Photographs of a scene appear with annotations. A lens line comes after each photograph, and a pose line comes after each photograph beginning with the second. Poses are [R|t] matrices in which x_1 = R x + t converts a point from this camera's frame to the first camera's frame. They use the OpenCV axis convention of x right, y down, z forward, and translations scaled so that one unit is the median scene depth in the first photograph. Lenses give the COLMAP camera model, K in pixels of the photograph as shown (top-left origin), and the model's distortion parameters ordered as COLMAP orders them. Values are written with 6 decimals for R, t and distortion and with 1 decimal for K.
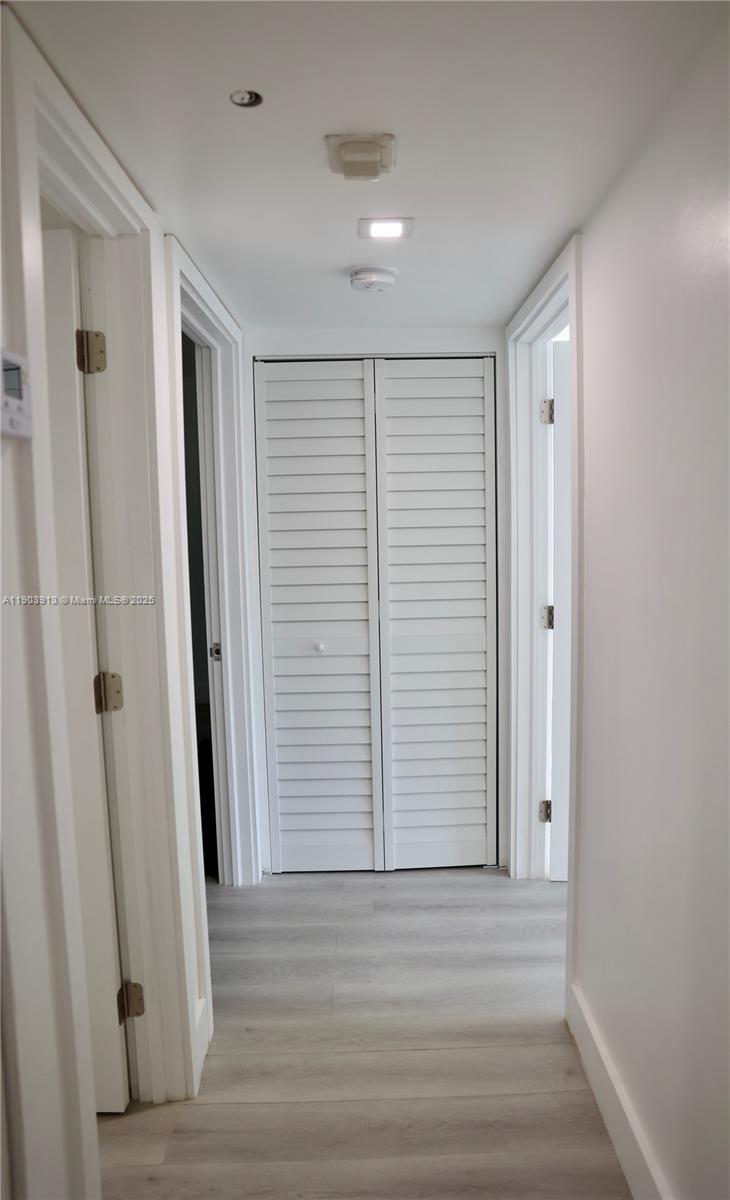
lens RADIAL K [[736.4, 0, 399.2], [0, 736.4, 601.2], [0, 0, 1]] dist [-0.066938, 0.000345]
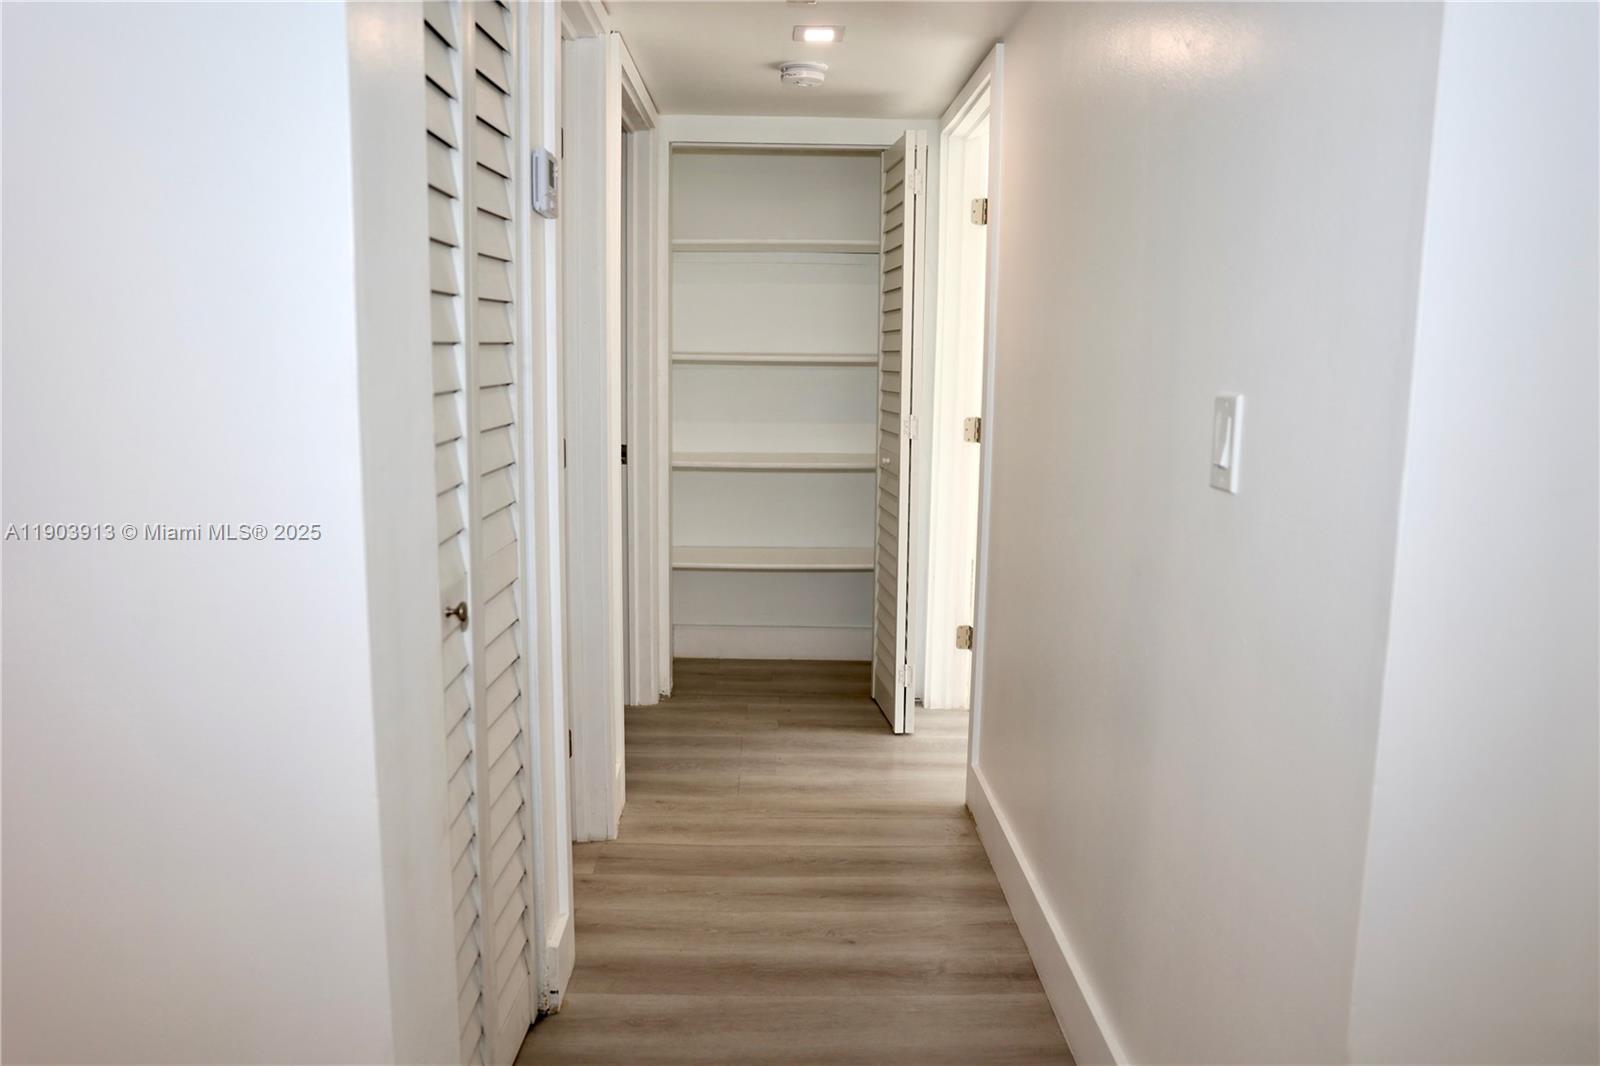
lens RADIAL K [[1098.9, 0, 800.0], [0, 1098.9, 533.0], [0, 0, 1]] dist [-0.099785, 0.090705]
pose [[0.999466, 0.032660, -0.001355, -0.017797], [-0.032582, 0.998707, 0.039010, 0.143722], [0.002627, -0.038945, 0.999238, -0.559164]]
